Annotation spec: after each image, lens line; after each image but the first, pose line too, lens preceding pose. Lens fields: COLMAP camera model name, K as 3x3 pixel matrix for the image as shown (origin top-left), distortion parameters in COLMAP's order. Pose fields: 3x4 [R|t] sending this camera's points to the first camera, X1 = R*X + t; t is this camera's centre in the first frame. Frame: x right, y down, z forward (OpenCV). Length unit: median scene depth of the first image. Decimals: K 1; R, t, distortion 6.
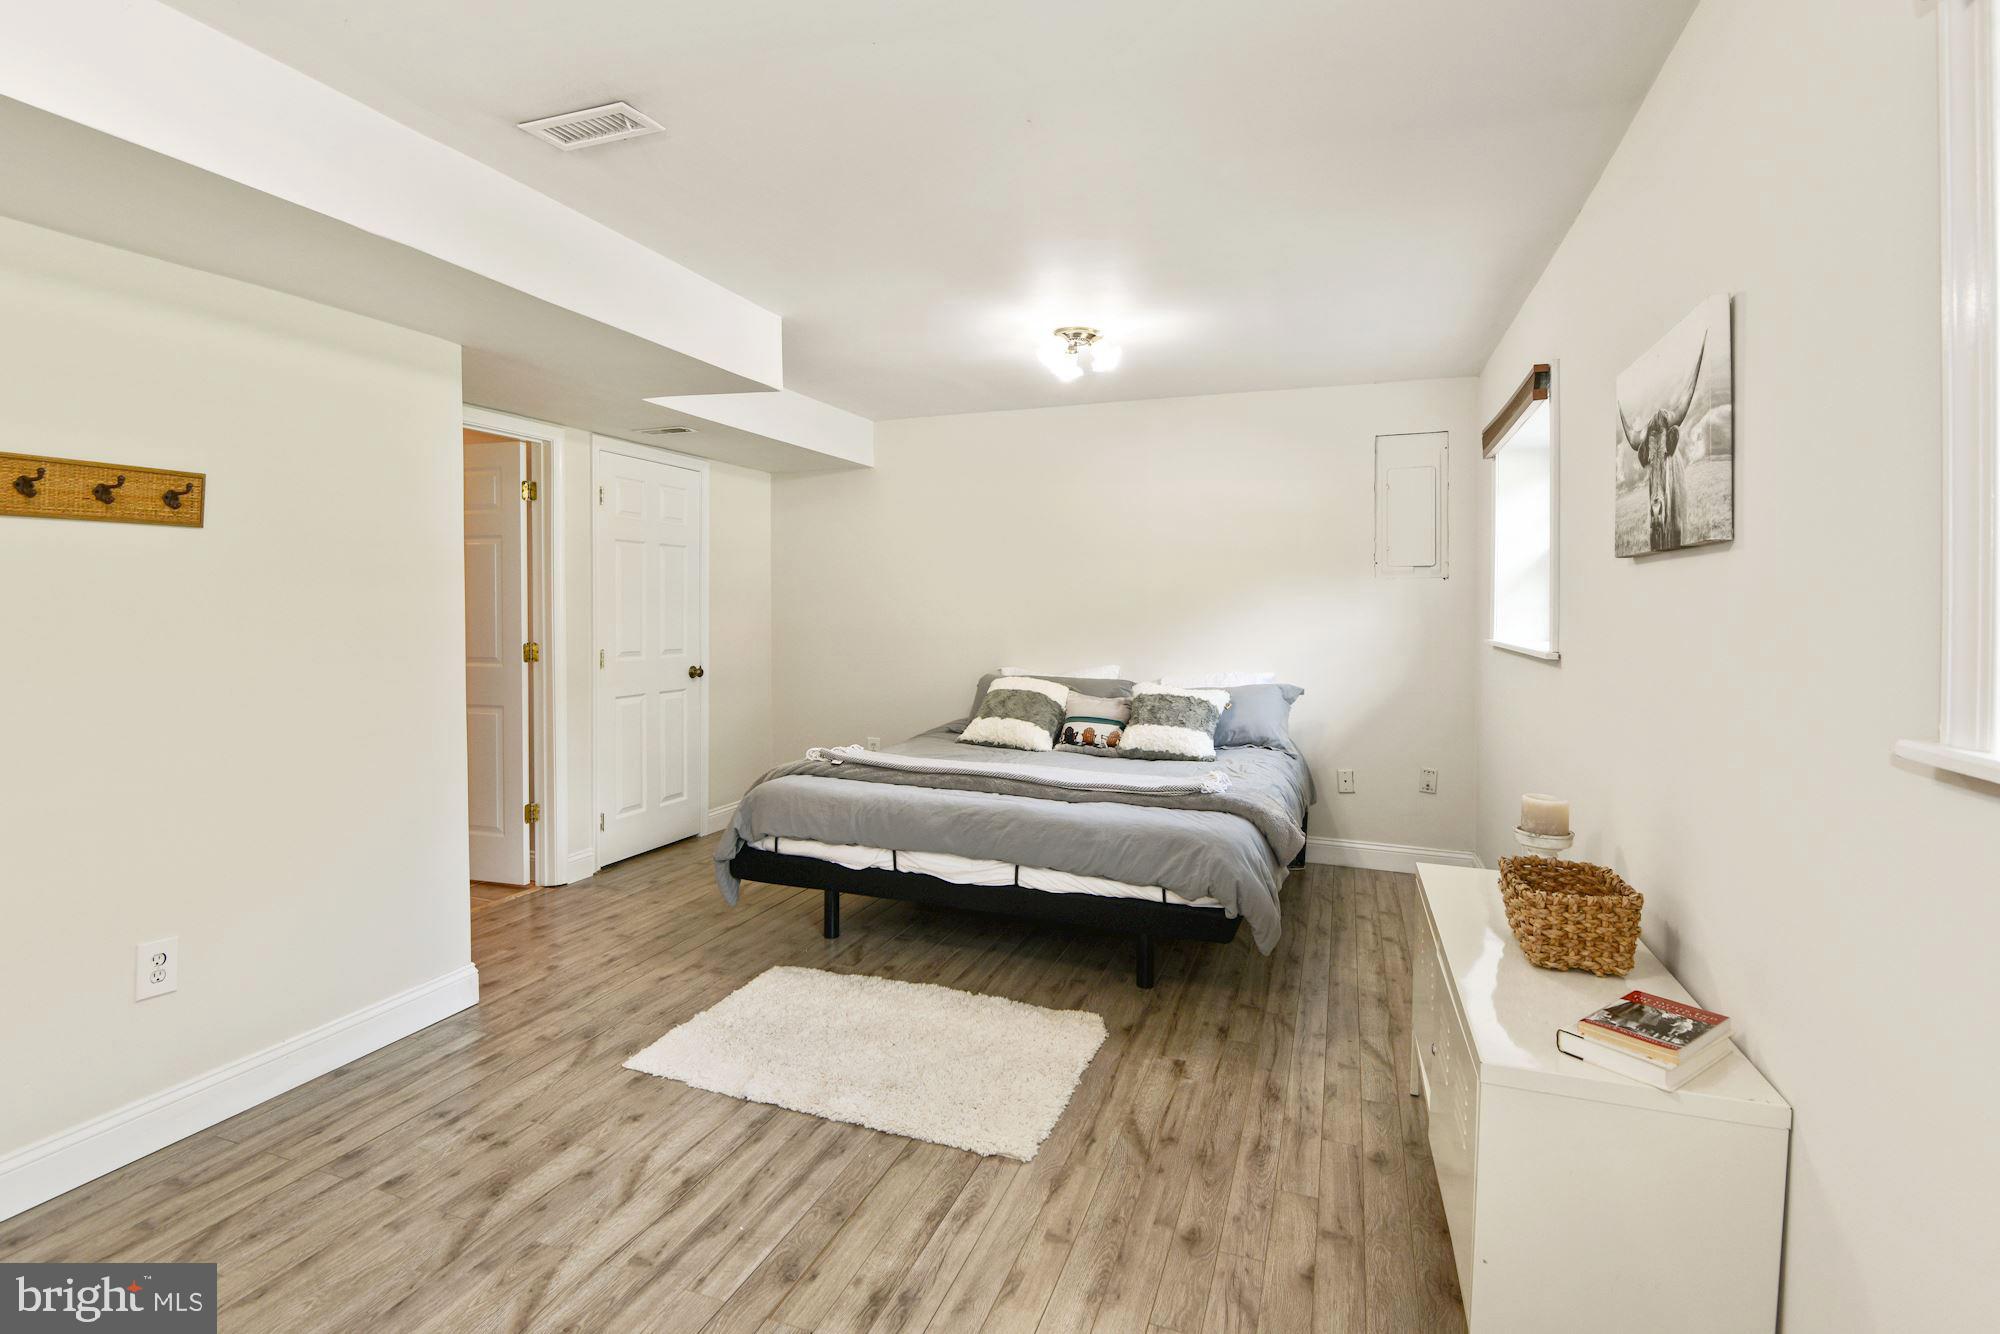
lens RADIAL K [[932.6, 0, 987.4], [0, 932.6, 661.0], [0, 0, 1]] dist [0.028966, -0.027364]
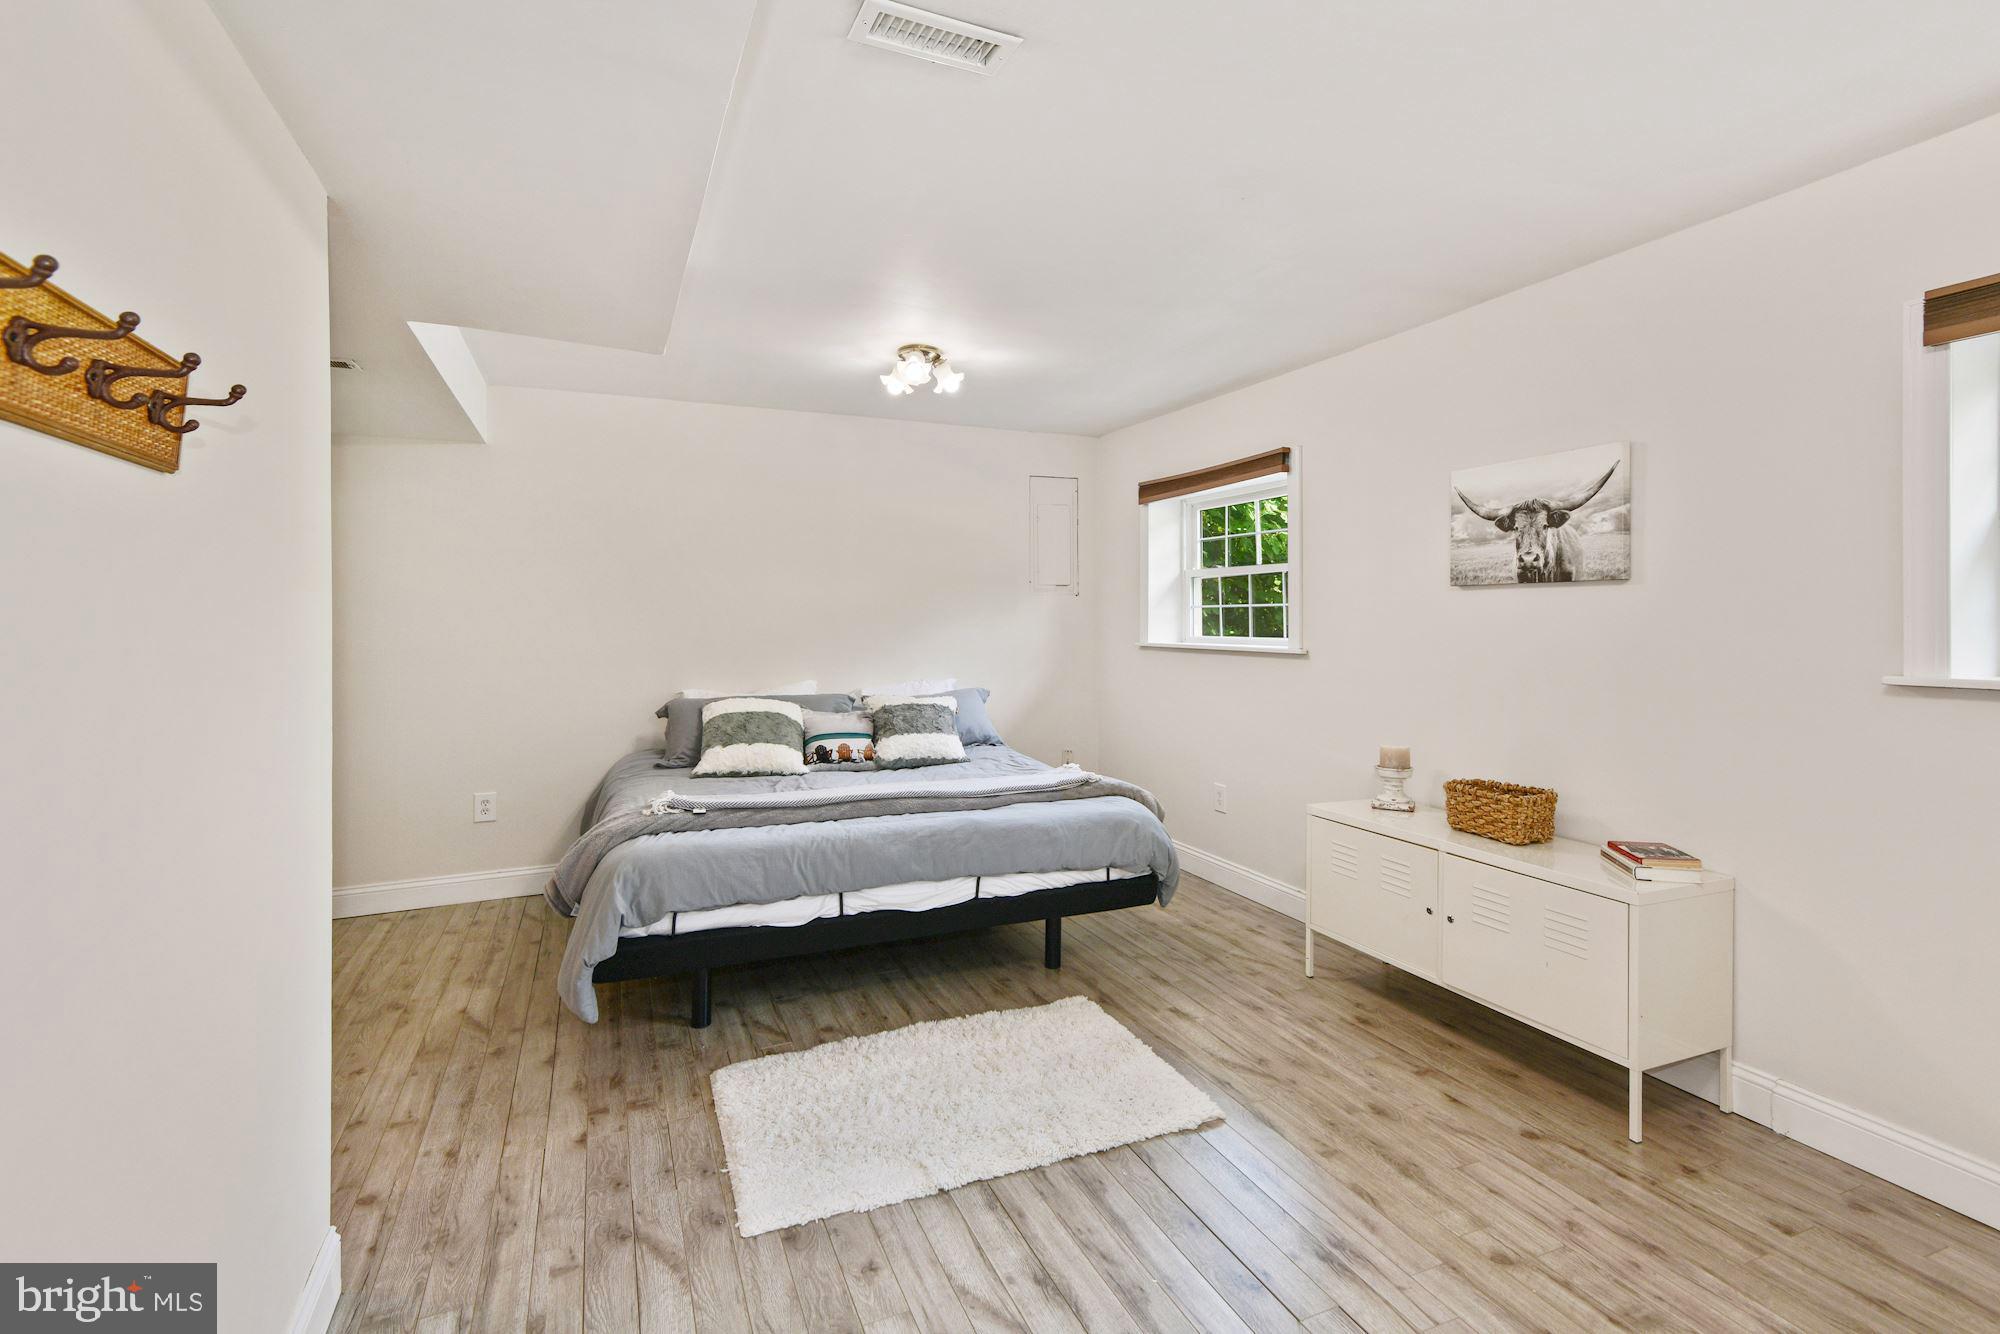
lens RADIAL K [[925.8, 0, 1000.1], [0, 925.8, 655.1], [0, 0, 1]] dist [0.057515, -0.026700]
pose [[0.721660, -0.035440, 0.691339, -0.598331], [0.048697, 0.998814, 0.000370, -0.018900], [-0.690532, 0.033399, 0.722530, 0.237919]]
